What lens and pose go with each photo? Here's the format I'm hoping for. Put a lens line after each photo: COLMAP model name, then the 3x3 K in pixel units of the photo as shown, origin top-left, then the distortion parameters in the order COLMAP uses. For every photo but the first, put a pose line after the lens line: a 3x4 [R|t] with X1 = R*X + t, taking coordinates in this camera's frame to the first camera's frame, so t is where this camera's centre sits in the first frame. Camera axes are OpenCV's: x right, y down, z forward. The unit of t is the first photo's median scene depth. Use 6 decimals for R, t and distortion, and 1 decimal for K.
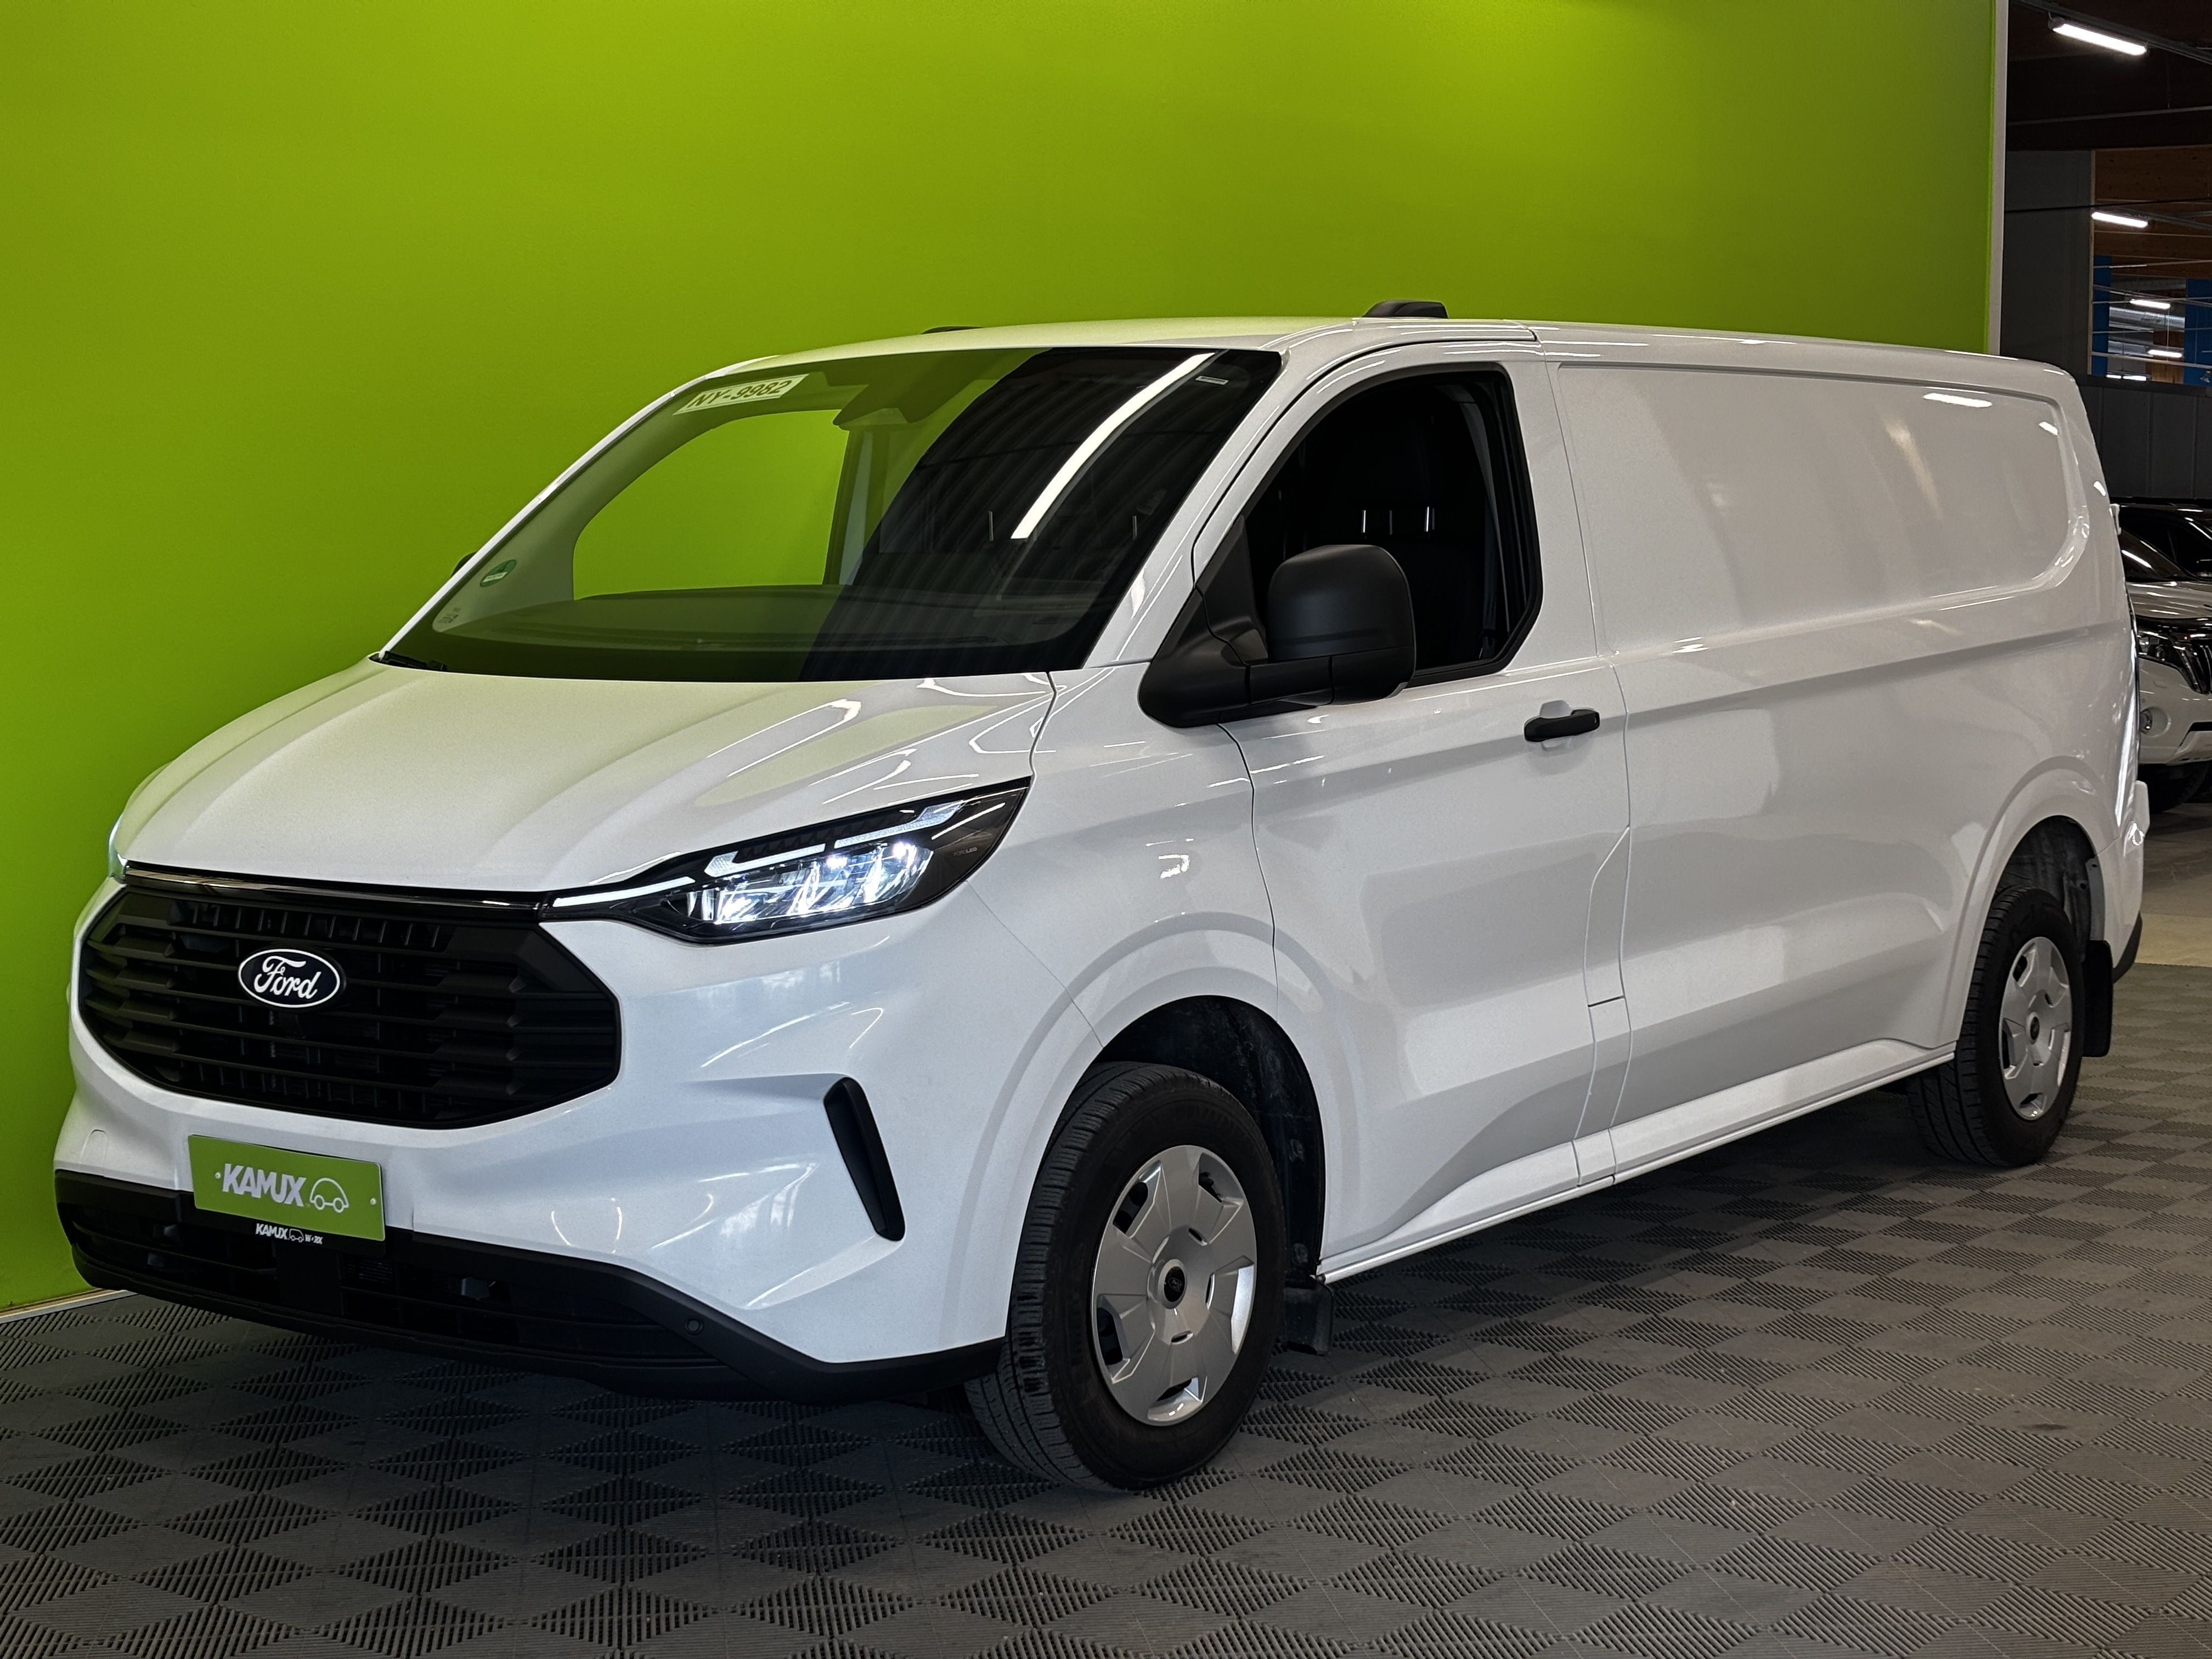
lens RADIAL K [[3384.8, 0, 1108.0], [0, 3384.8, 828.4], [0, 0, 1]] dist [-0.022672, 0.000000]
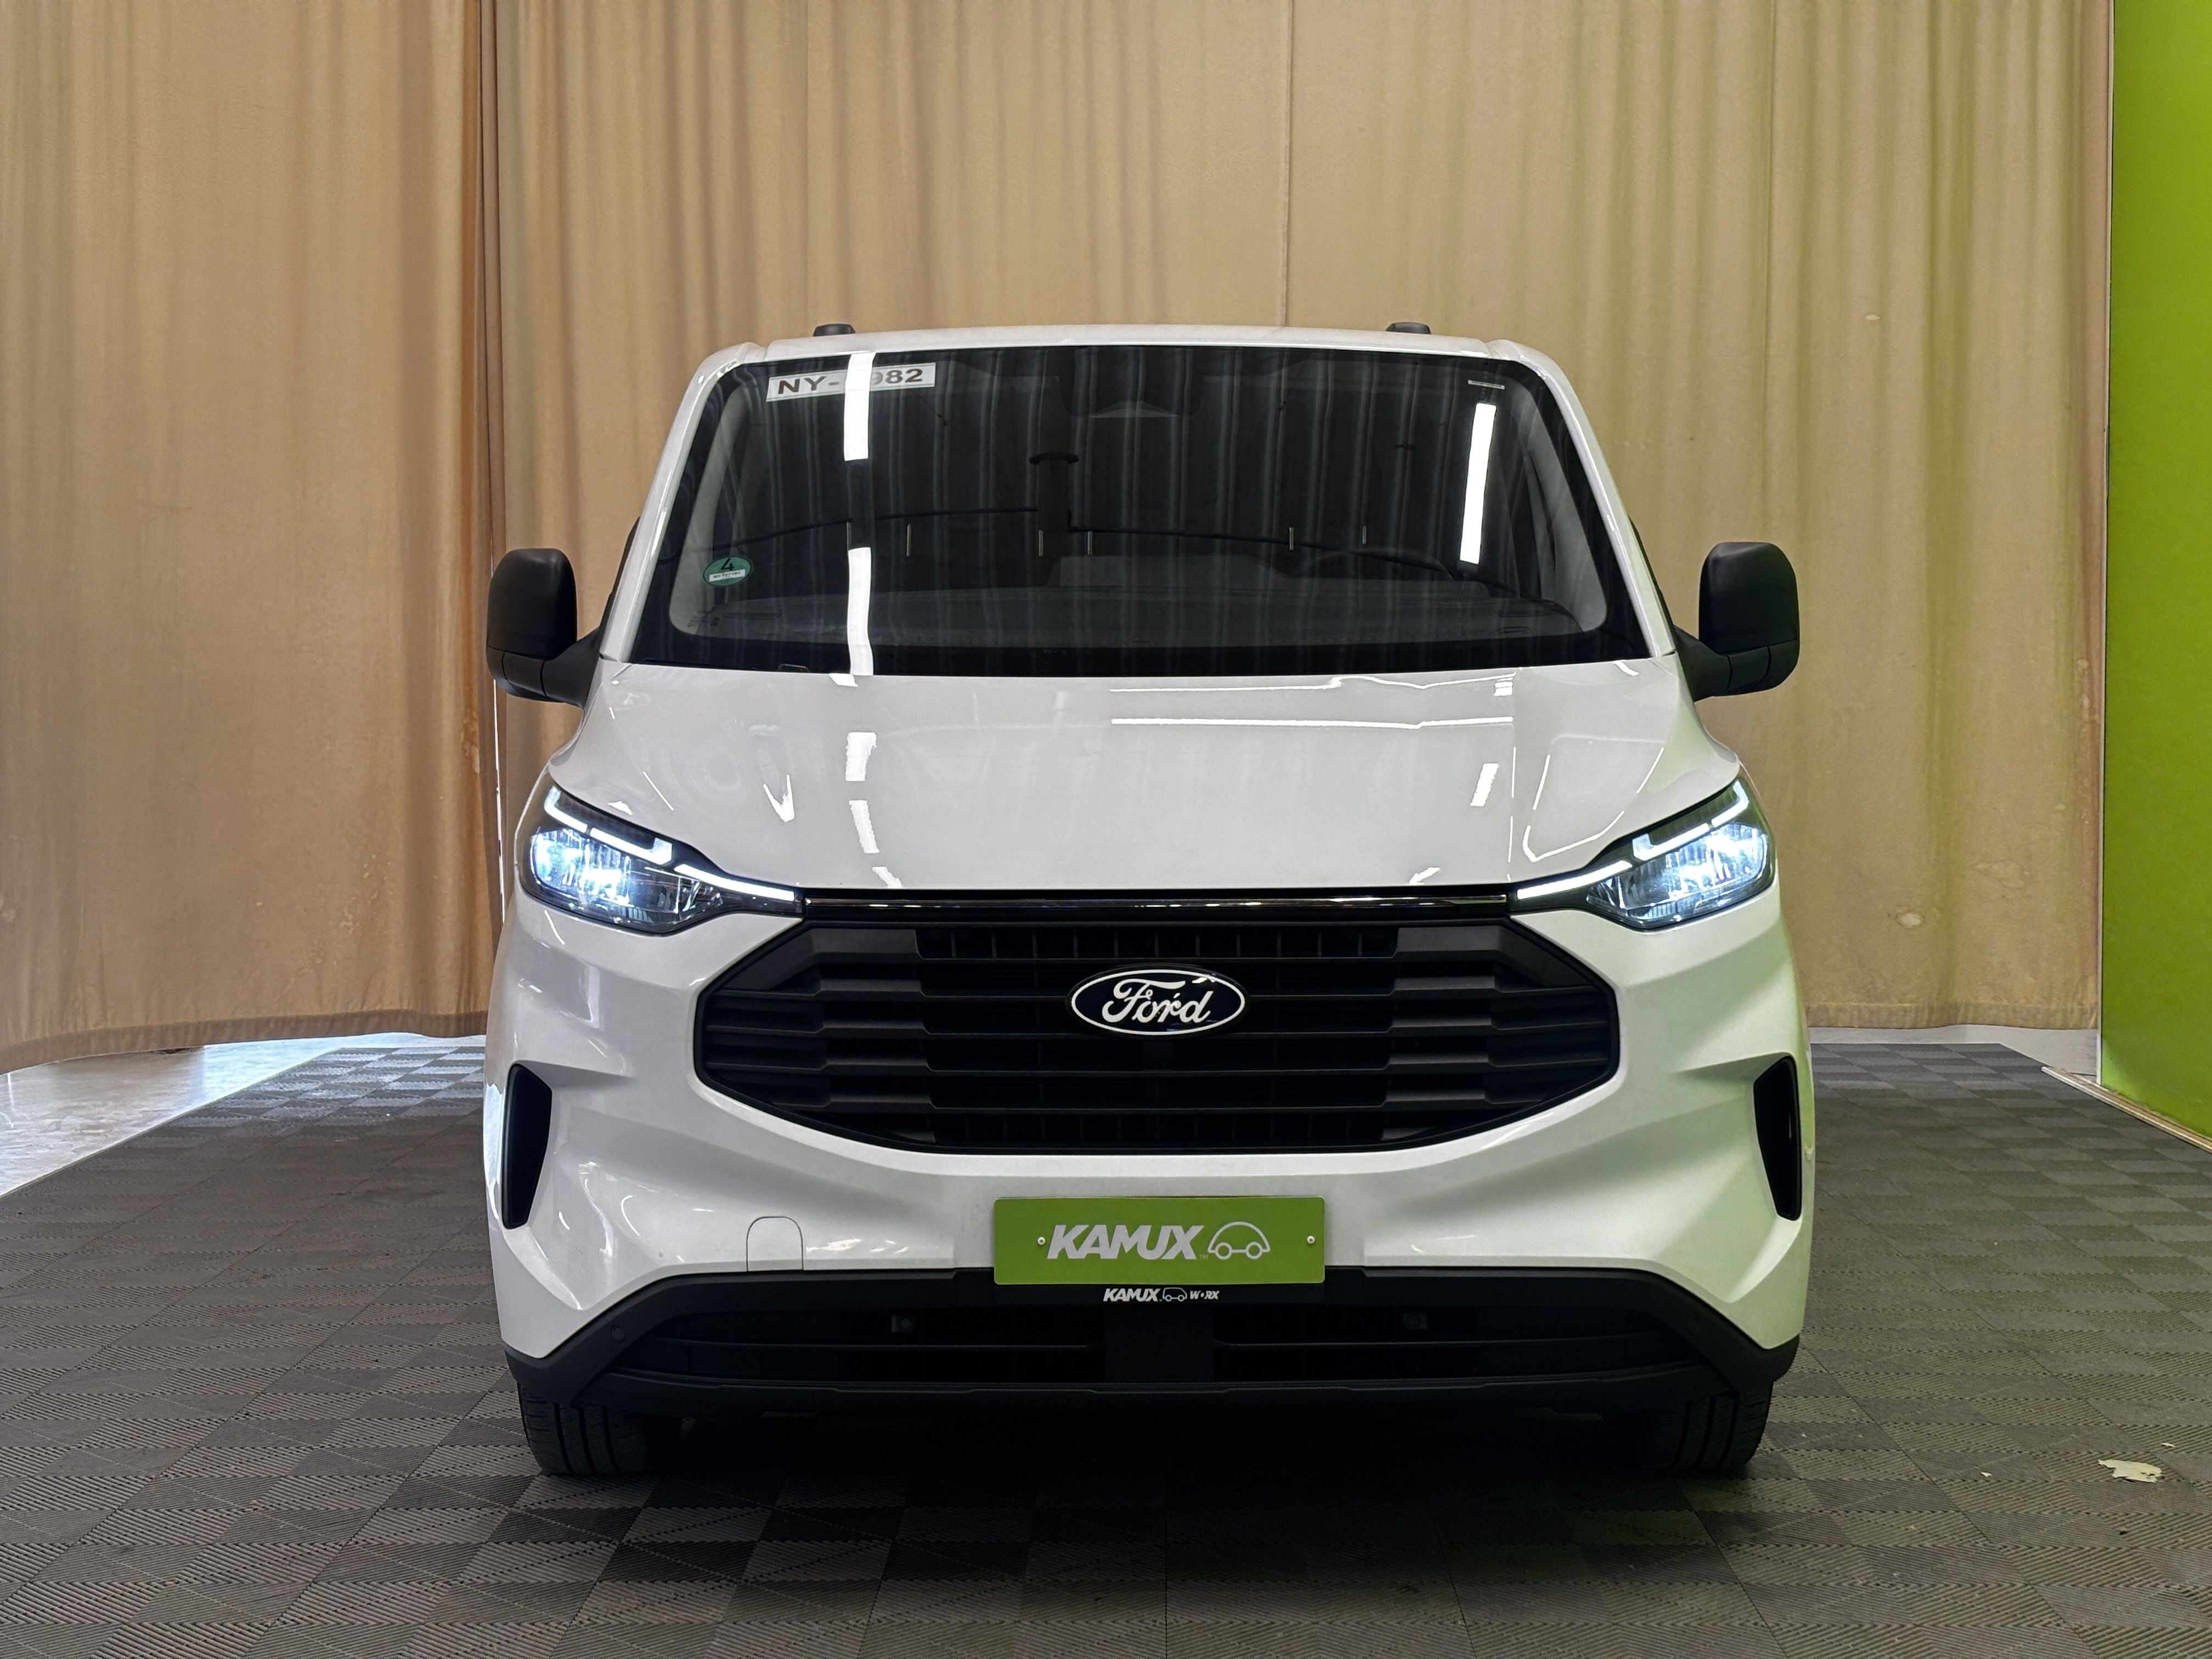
lens RADIAL K [[3384.8, 0, 1107.0], [0, 3384.8, 830.9], [0, 0, 1]] dist [-0.022672, 0.000000]
pose [[0.807188, -0.032382, 0.589406, -0.767423], [0.048642, 0.998747, -0.011744, 0.009471], [-0.588288, 0.038150, 0.807751, 0.294146]]
